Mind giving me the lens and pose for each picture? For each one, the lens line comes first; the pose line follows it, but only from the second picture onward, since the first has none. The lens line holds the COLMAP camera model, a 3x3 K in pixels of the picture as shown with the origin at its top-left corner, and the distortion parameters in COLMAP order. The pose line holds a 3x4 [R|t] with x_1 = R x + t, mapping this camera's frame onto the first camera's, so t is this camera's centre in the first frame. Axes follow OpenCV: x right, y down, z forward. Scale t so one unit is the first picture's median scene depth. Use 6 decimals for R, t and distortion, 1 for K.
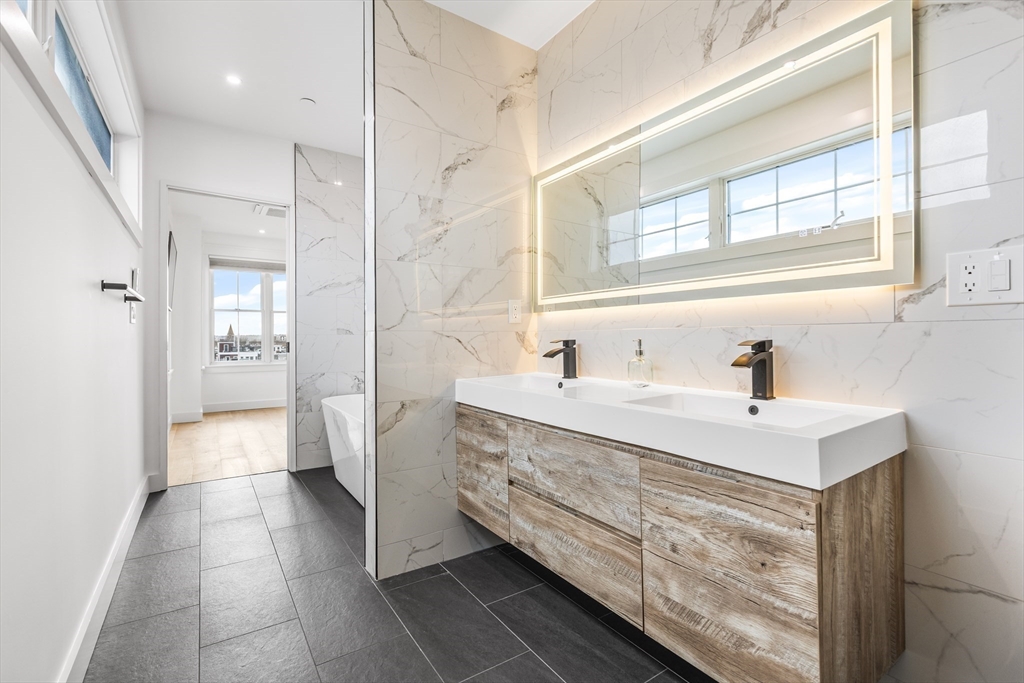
lens RADIAL K [[456.8, 0, 511.2], [0, 456.8, 335.0], [0, 0, 1]] dist [-0.007707, -0.000521]
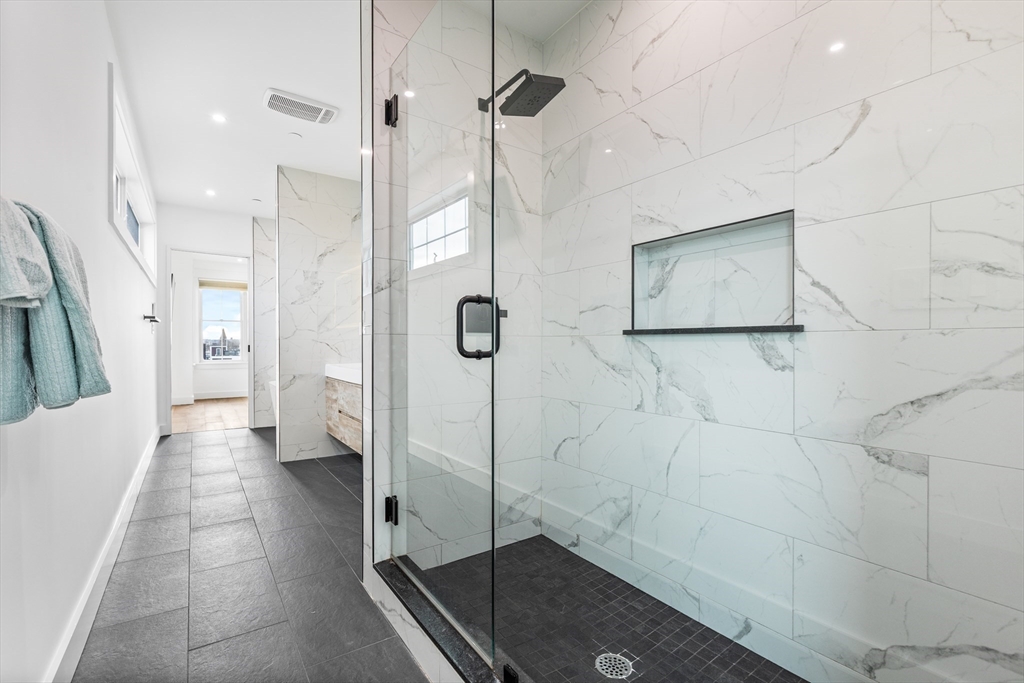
lens RADIAL K [[463.7, 0, 512.0], [0, 463.7, 341.5], [0, 0, 1]] dist [0.000995, 0.000525]
pose [[0.999988, 0.002080, 0.004390, 0.480555], [-0.002101, 0.999986, 0.004859, -0.008043], [-0.004380, -0.004868, 0.999979, -0.703252]]
